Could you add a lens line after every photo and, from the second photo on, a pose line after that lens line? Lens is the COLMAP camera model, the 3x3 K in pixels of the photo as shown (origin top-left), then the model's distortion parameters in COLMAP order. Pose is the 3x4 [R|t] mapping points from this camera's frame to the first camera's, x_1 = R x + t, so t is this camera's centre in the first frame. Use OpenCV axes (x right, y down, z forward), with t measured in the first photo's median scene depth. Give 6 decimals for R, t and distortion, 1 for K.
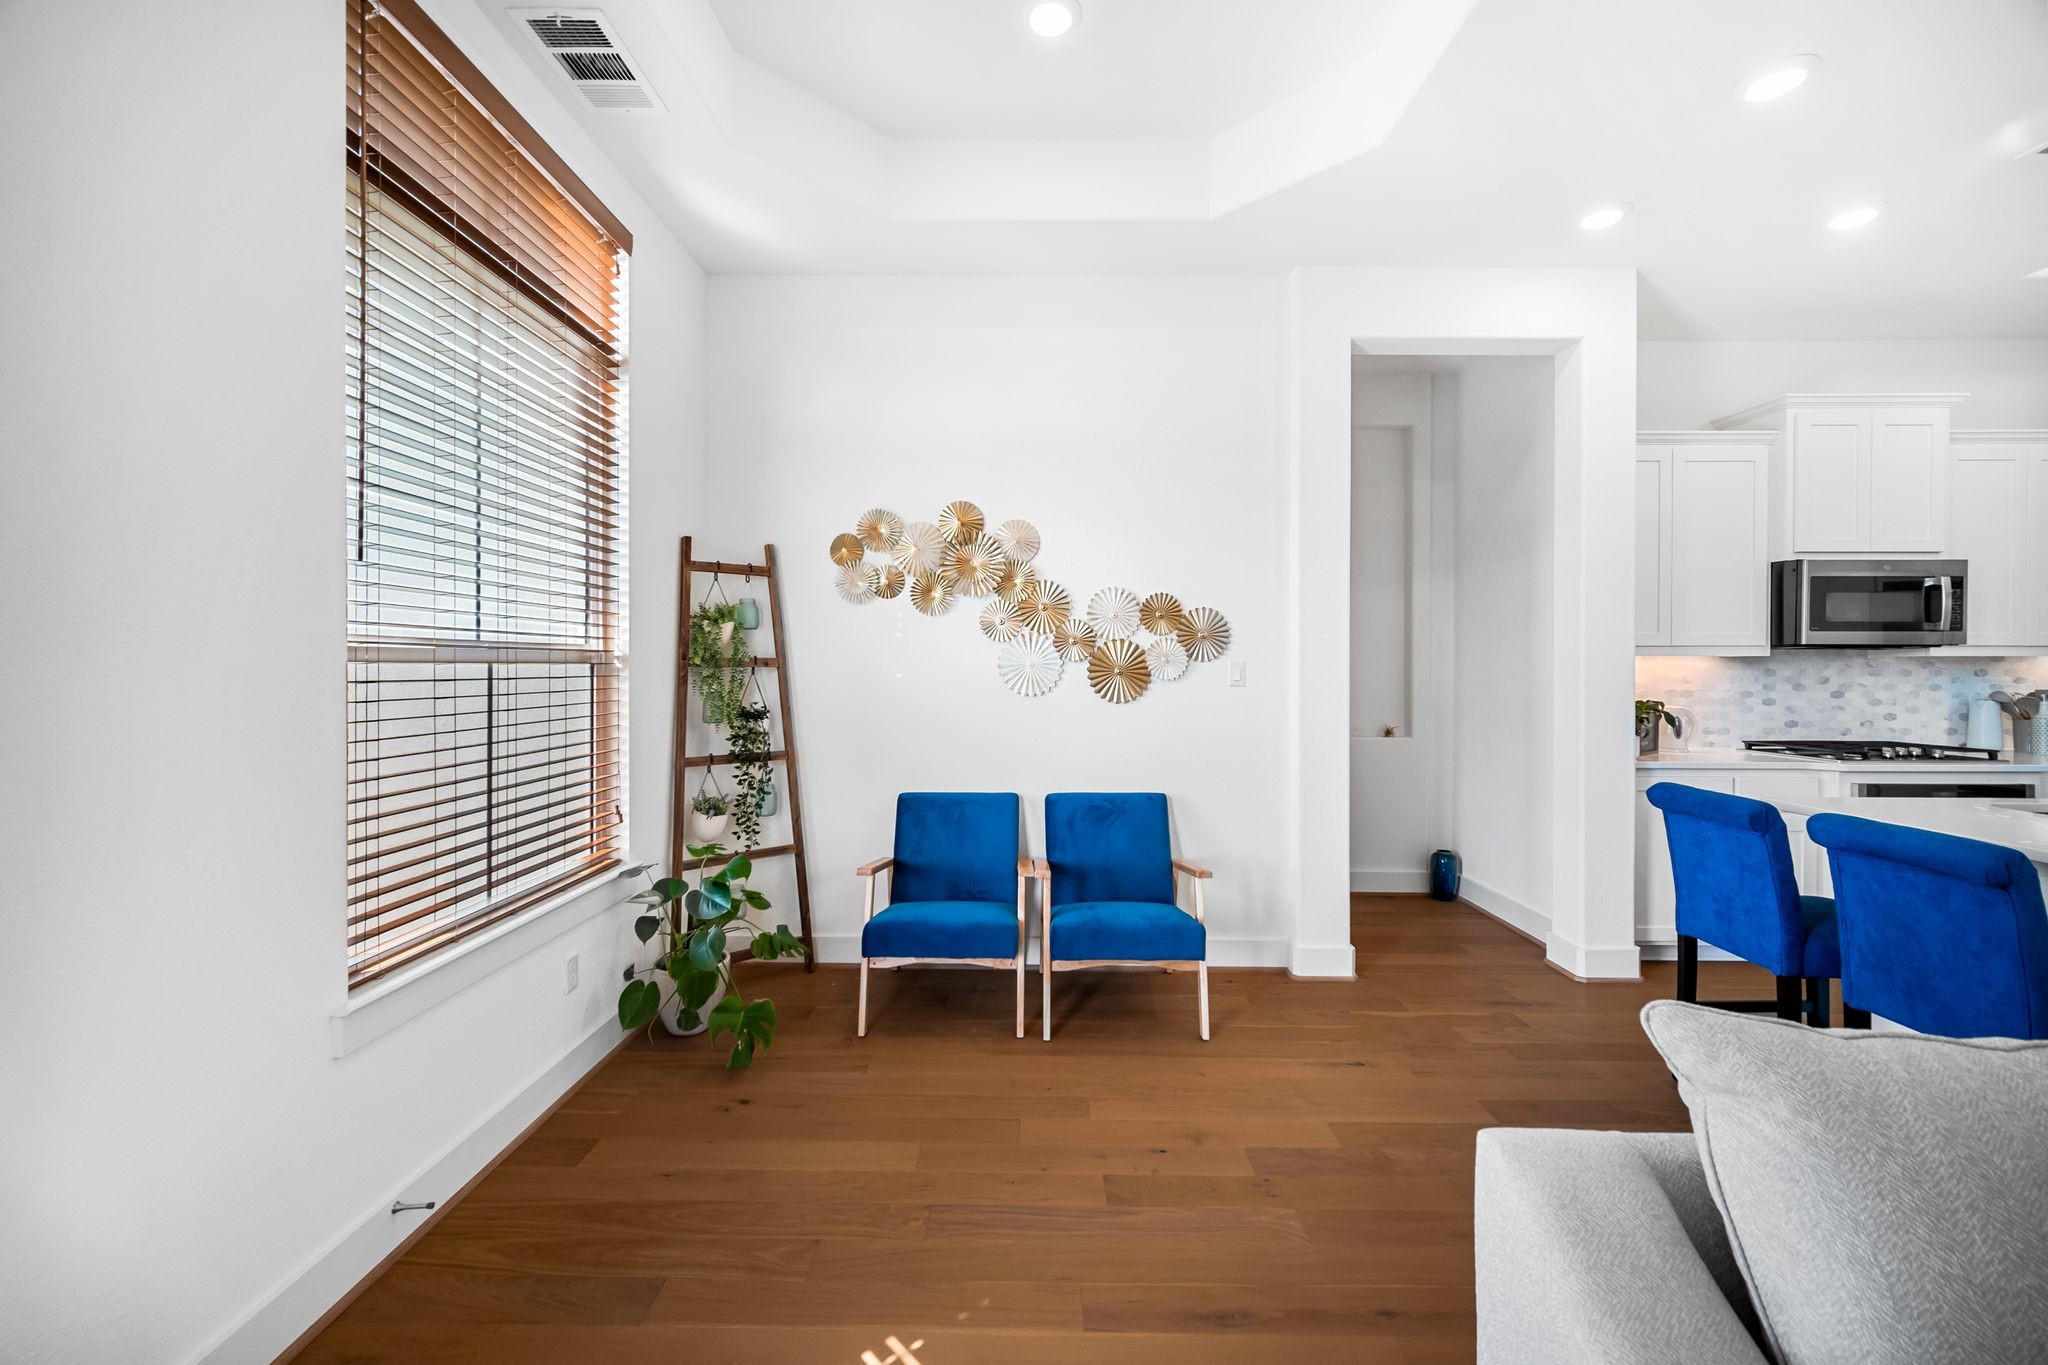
lens RADIAL K [[801.0, 0, 1026.9], [0, 801.0, 653.8], [0, 0, 1]] dist [0.000827, 0.000045]
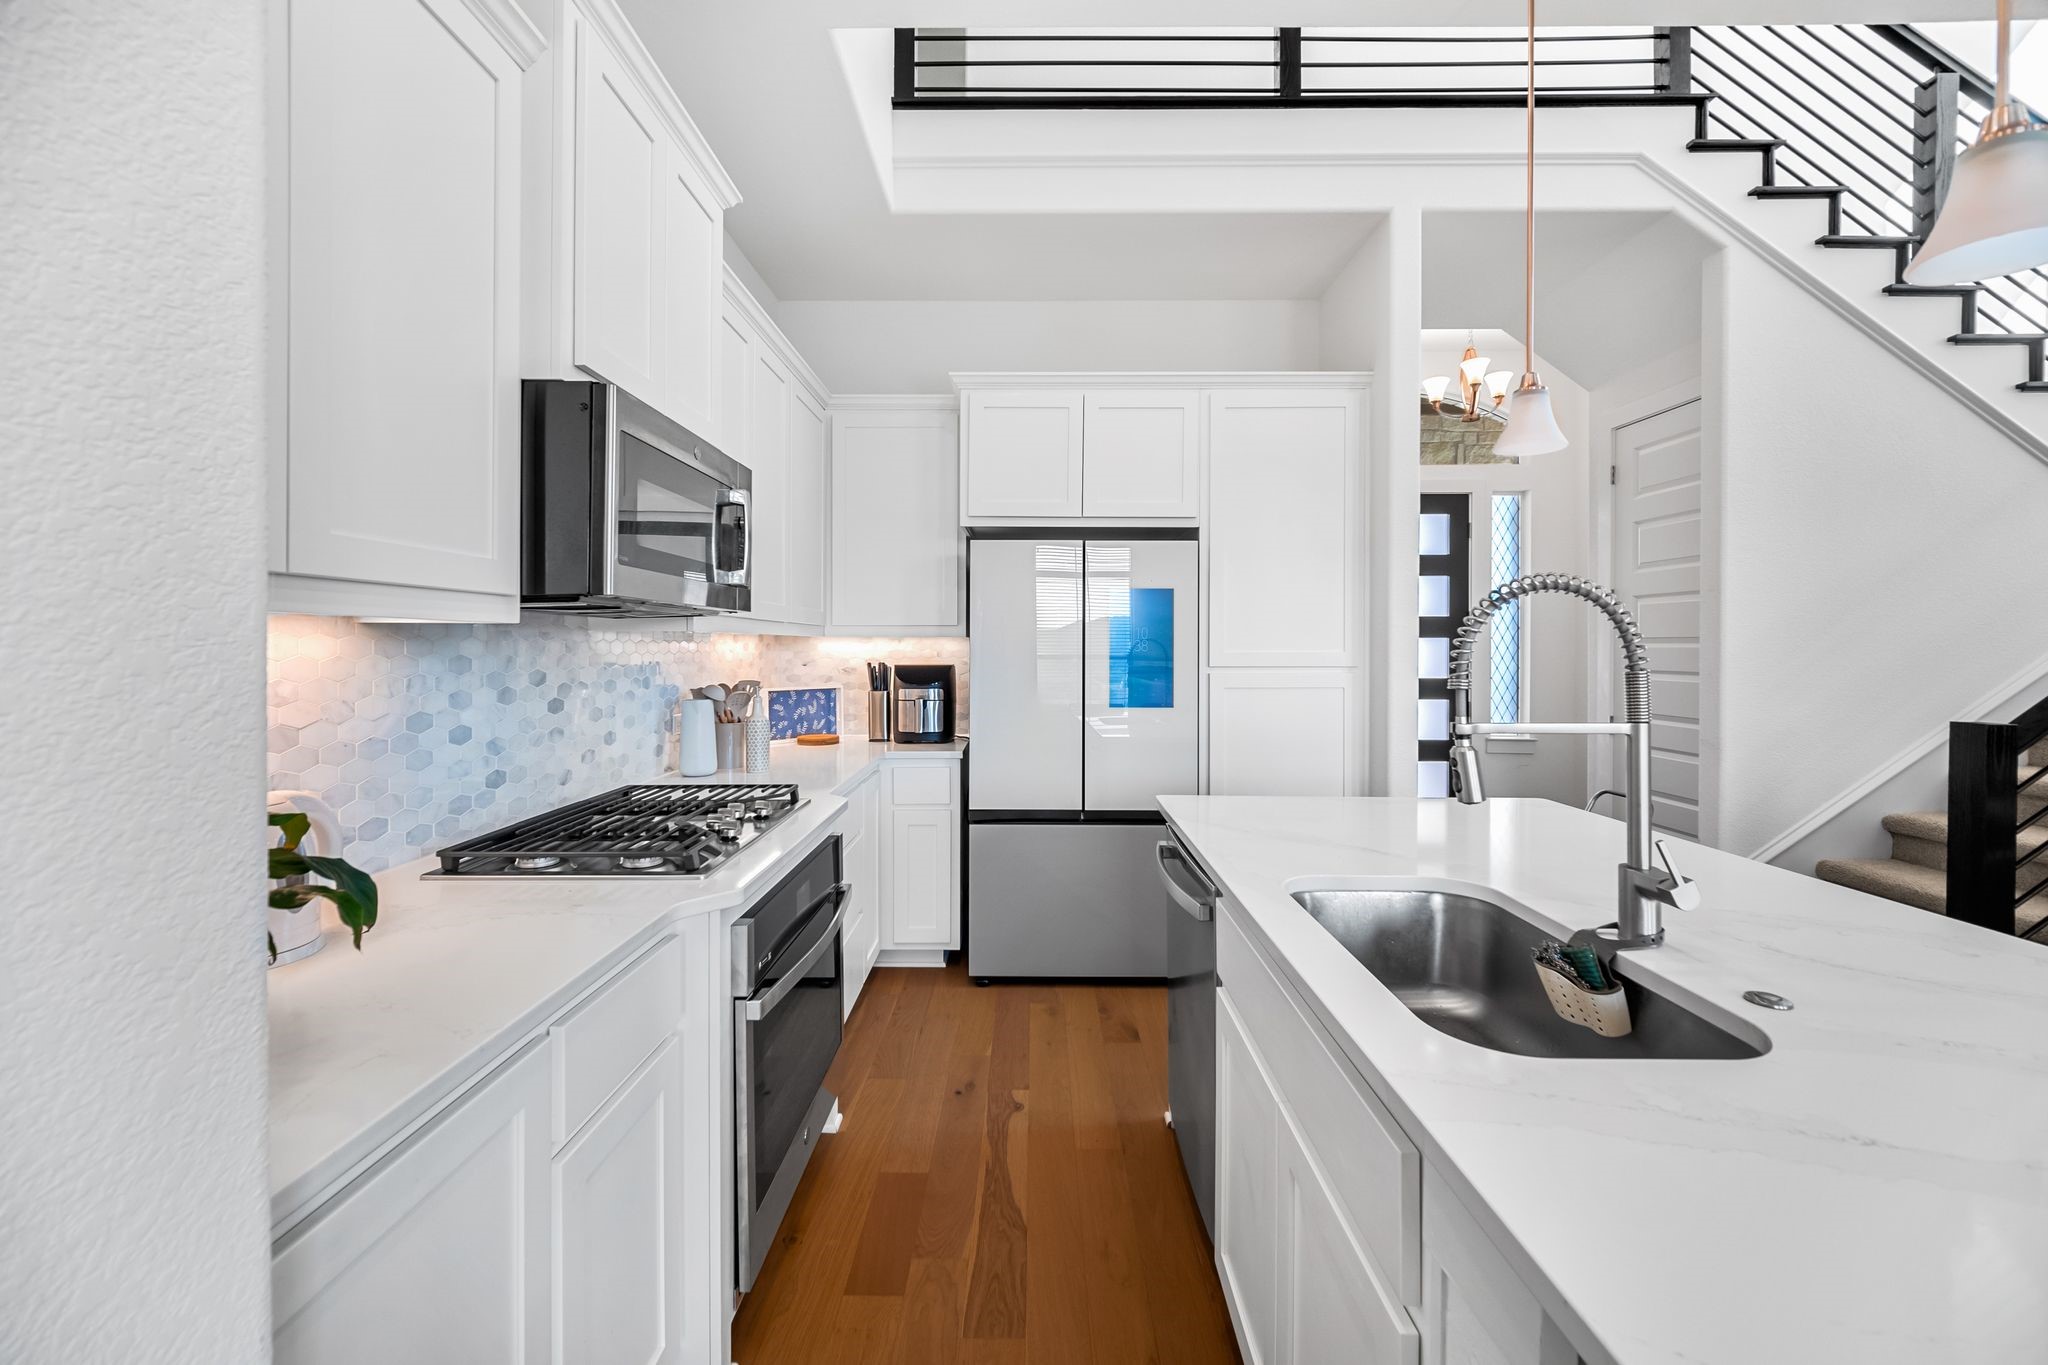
lens RADIAL K [[801.0, 0, 1026.9], [0, 801.0, 653.8], [0, 0, 1]] dist [0.000827, 0.000045]
pose [[-0.005220, -0.007920, 0.999955, 0.506661], [-0.021425, 0.999740, 0.007806, 0.008040], [-0.999757, -0.021383, -0.005389, 0.707964]]
